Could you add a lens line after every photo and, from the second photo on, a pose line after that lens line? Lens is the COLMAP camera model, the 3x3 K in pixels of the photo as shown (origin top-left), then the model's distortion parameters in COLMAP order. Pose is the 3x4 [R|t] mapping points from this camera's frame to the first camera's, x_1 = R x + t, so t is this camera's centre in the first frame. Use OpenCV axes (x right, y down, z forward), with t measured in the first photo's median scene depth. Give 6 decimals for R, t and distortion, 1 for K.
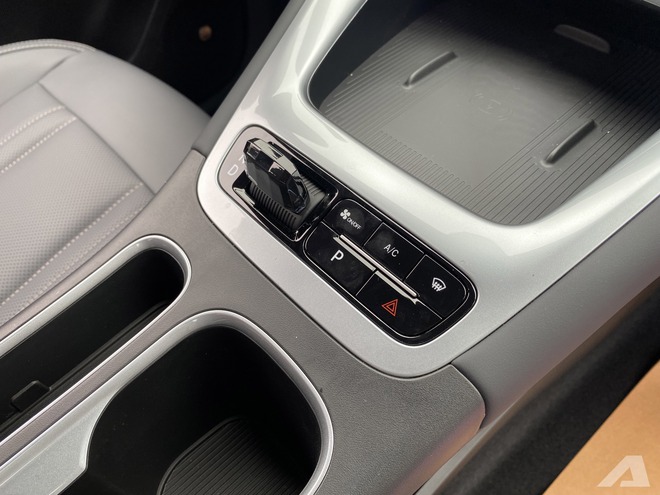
lens RADIAL K [[489.7, 0, 330.0], [0, 489.7, 247.5], [0, 0, 1]] dist [0.009126, 0.002415]
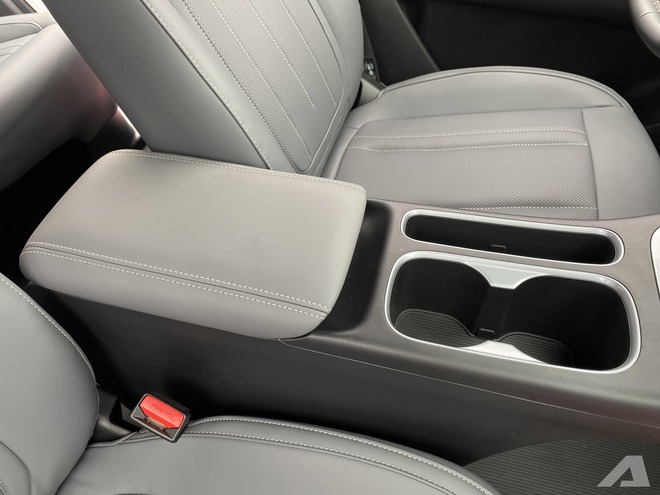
lens RADIAL K [[489.7, 0, 330.0], [0, 489.7, 247.5], [0, 0, 1]] dist [0.009126, 0.002415]
pose [[0.525466, 0.660850, -0.535875, 0.032804], [-0.686683, 0.701283, 0.191489, 0.173470], [0.502346, 0.267356, 0.822295, -0.425314]]
